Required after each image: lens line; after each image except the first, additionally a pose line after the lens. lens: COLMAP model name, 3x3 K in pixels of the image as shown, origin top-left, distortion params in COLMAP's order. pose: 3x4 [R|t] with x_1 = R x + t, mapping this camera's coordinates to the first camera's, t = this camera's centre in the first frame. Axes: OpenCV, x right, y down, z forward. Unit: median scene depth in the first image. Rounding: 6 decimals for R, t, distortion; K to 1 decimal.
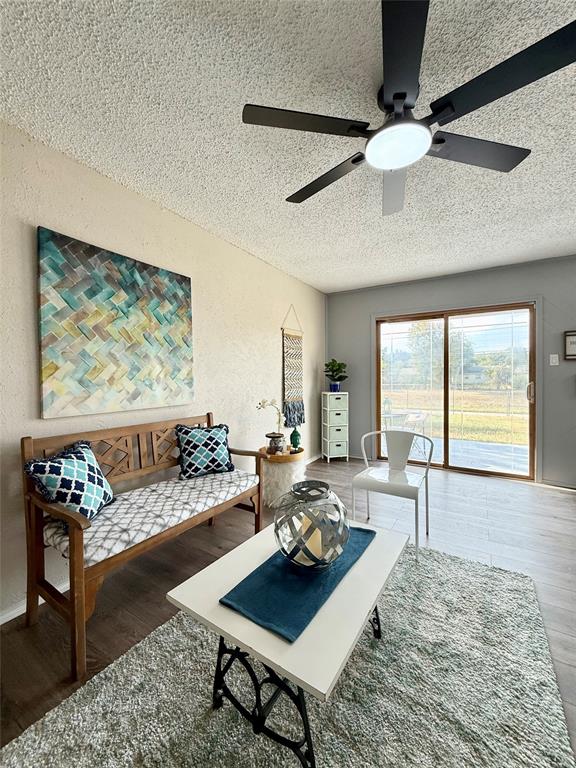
lens RADIAL K [[306.4, 0, 286.4], [0, 306.4, 385.0], [0, 0, 1]] dist [-0.000046, -0.000027]
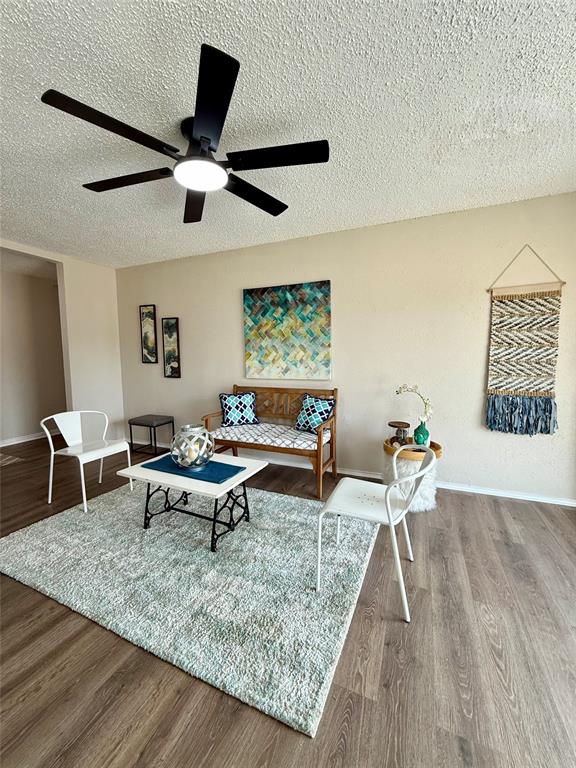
lens RADIAL K [[306.4, 0, 290.0], [0, 306.4, 384.9], [0, 0, 1]] dist [-0.000046, -0.000027]
pose [[0.155846, 0.099618, -0.982745, 1.042176], [-0.016590, 0.995025, 0.098232, -0.045906], [0.987642, 0.000995, 0.156723, 0.711925]]
